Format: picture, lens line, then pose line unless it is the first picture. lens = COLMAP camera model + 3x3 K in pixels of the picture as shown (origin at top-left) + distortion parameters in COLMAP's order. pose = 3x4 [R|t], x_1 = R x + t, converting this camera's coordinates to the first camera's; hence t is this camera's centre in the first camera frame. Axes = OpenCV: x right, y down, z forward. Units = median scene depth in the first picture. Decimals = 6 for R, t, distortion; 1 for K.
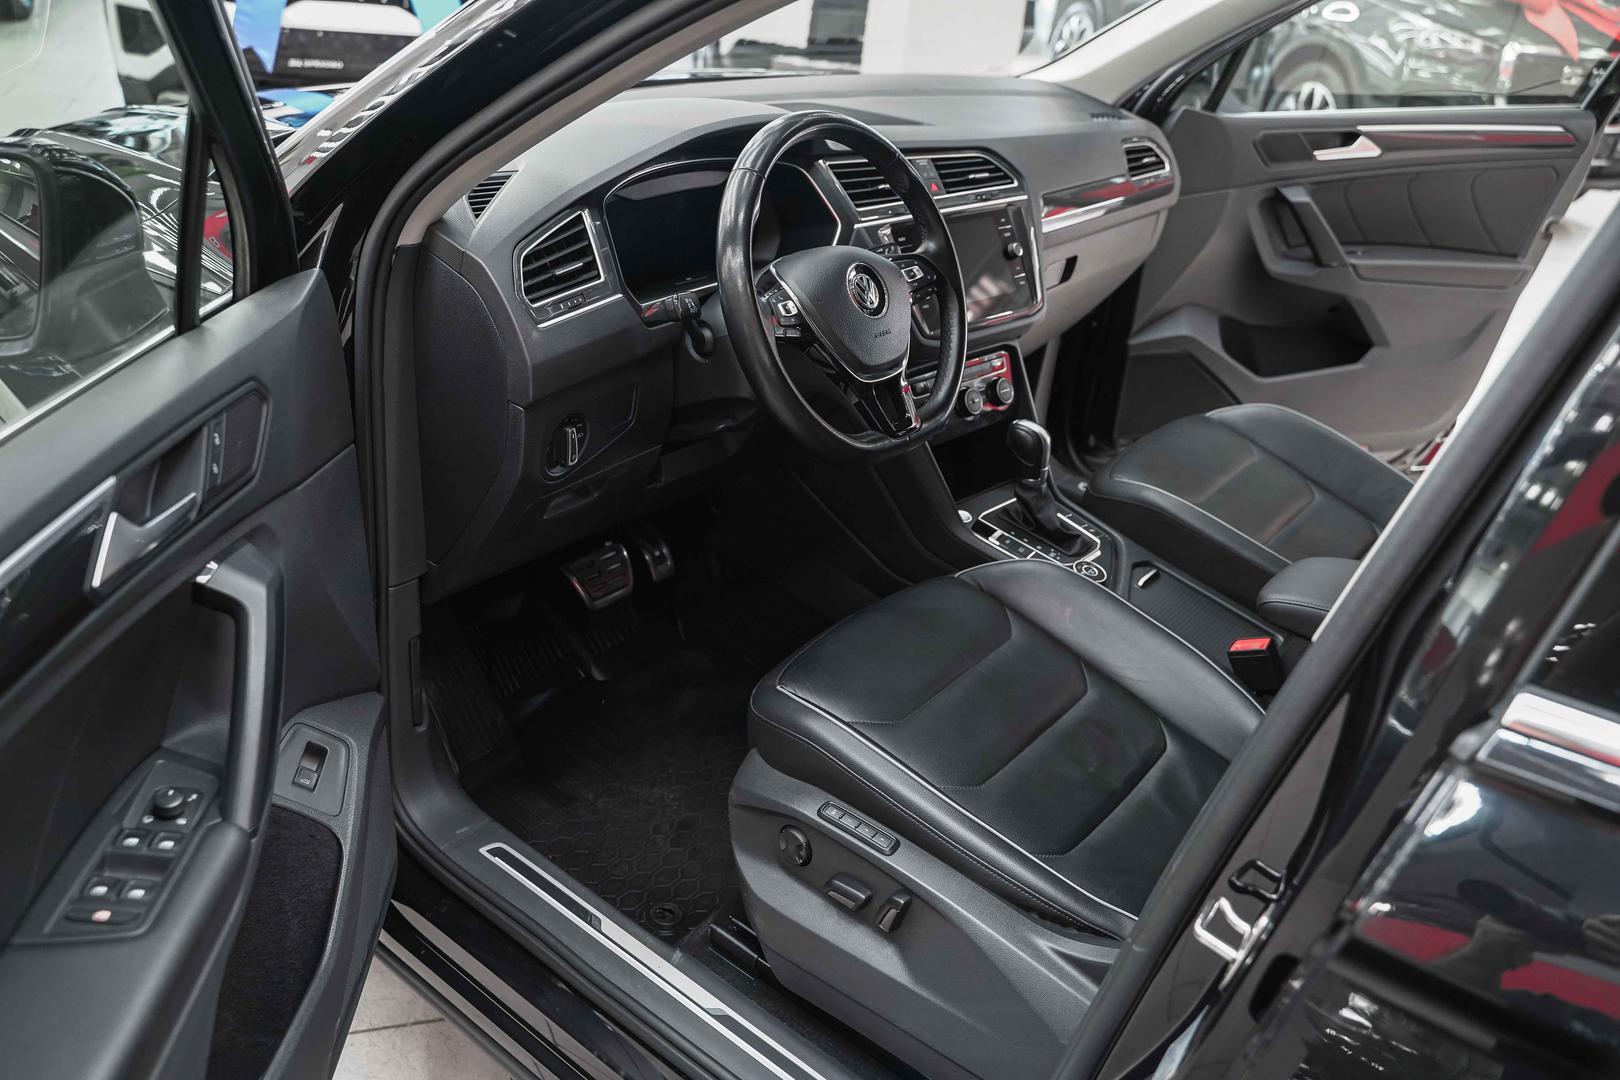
lens RADIAL K [[1329.9, 0, 829.0], [0, 1329.9, 525.4], [0, 0, 1]] dist [-0.005093, 0.010276]
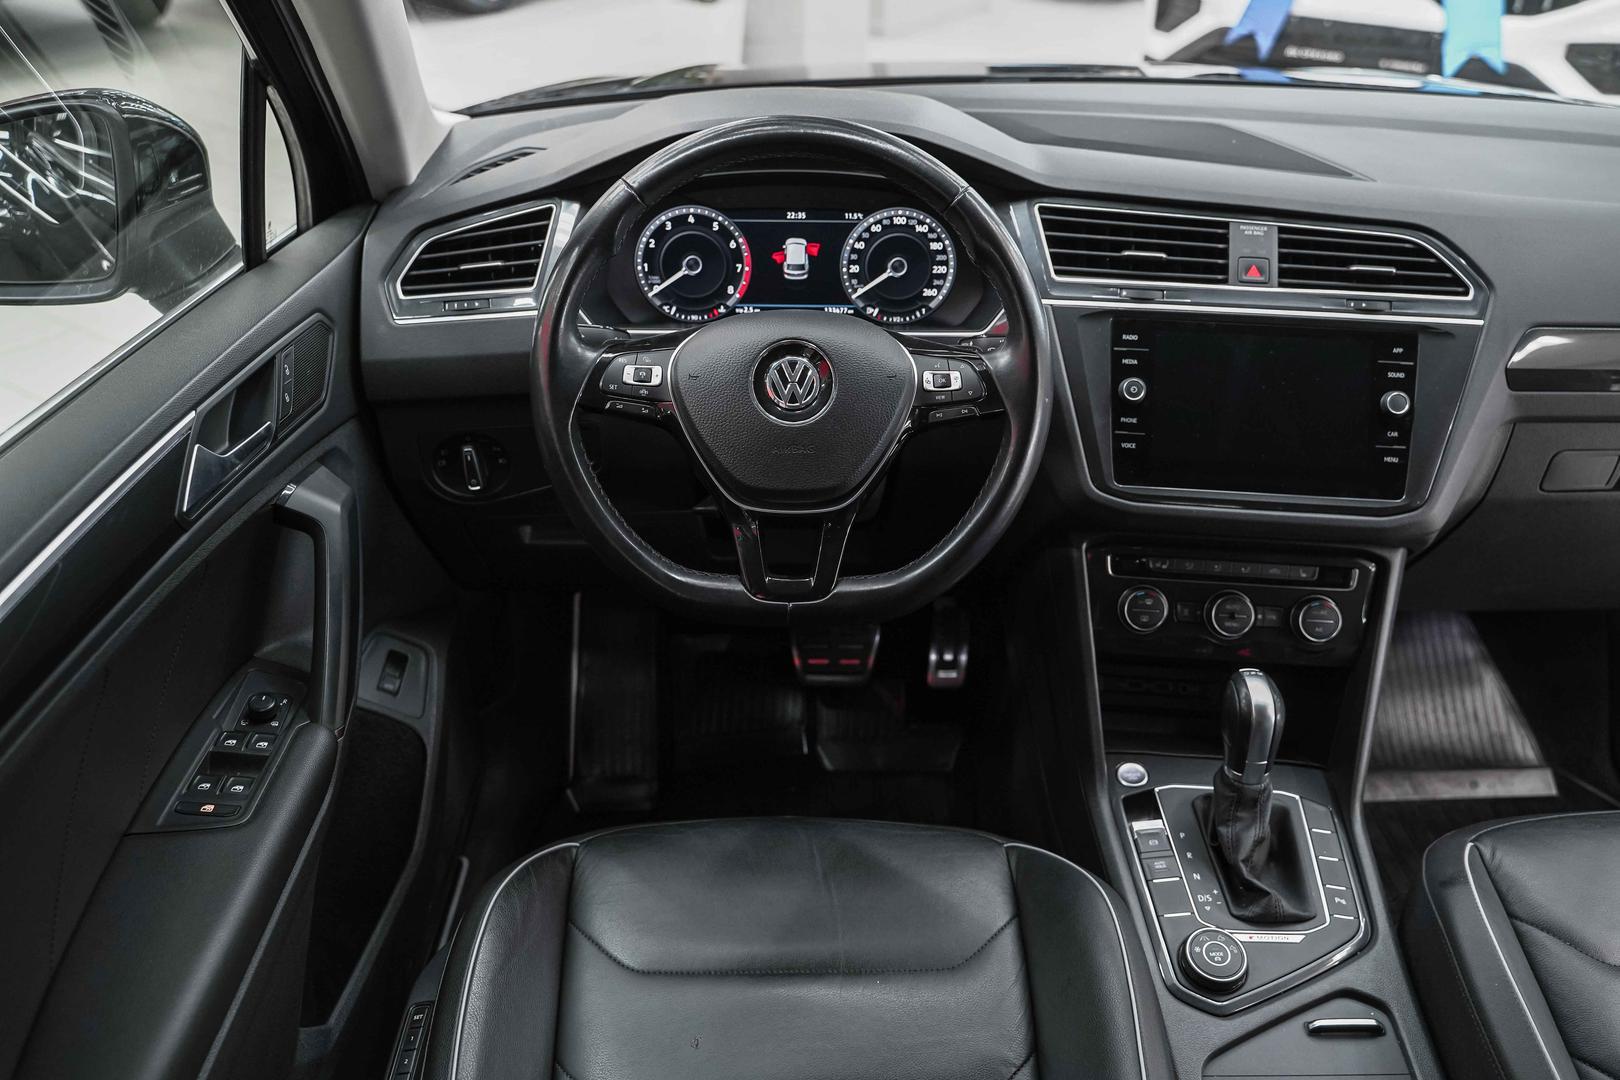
lens RADIAL K [[1329.9, 0, 829.0], [0, 1329.9, 525.4], [0, 0, 1]] dist [-0.005093, 0.010276]
pose [[0.631559, 0.315924, -0.708043, 0.411741], [-0.314980, 0.939008, 0.138024, -0.157689], [0.708463, 0.135849, 0.692550, 0.420769]]
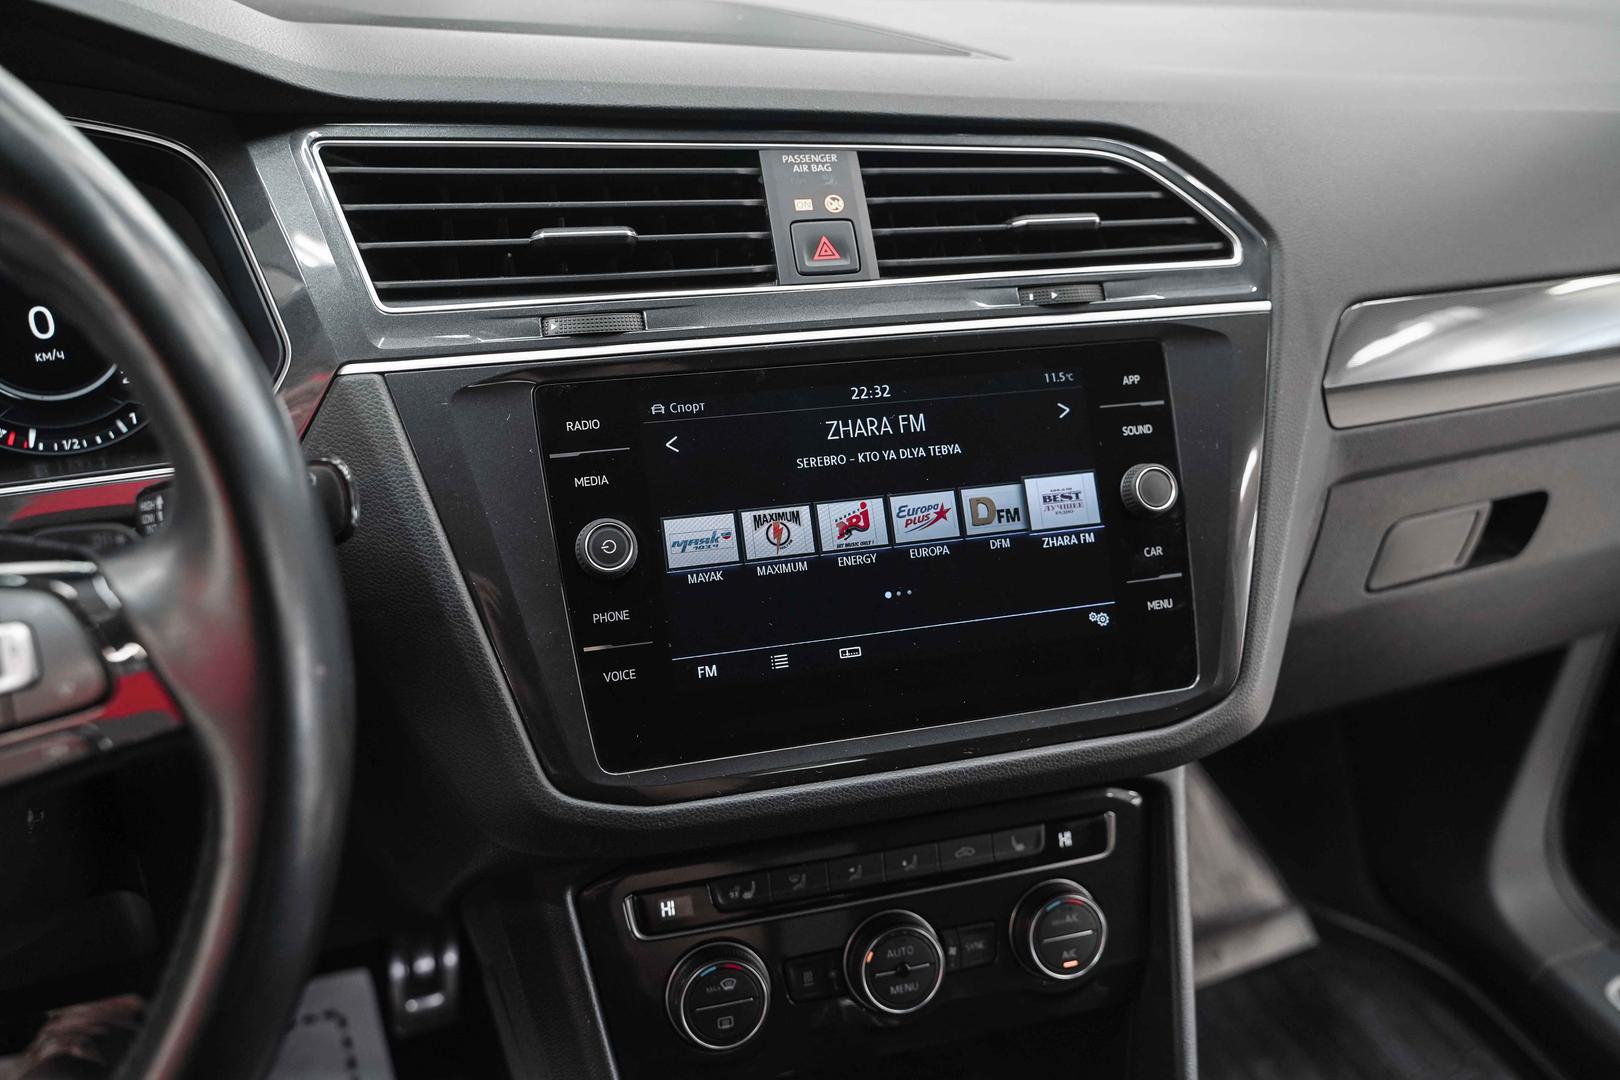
lens RADIAL K [[1329.9, 0, 829.0], [0, 1329.9, 525.4], [0, 0, 1]] dist [-0.005093, 0.010276]
pose [[0.860768, 0.169323, -0.480008, 0.217379], [-0.179950, 0.983378, 0.024195, -0.192682], [0.476126, 0.065551, 0.876930, 0.714105]]
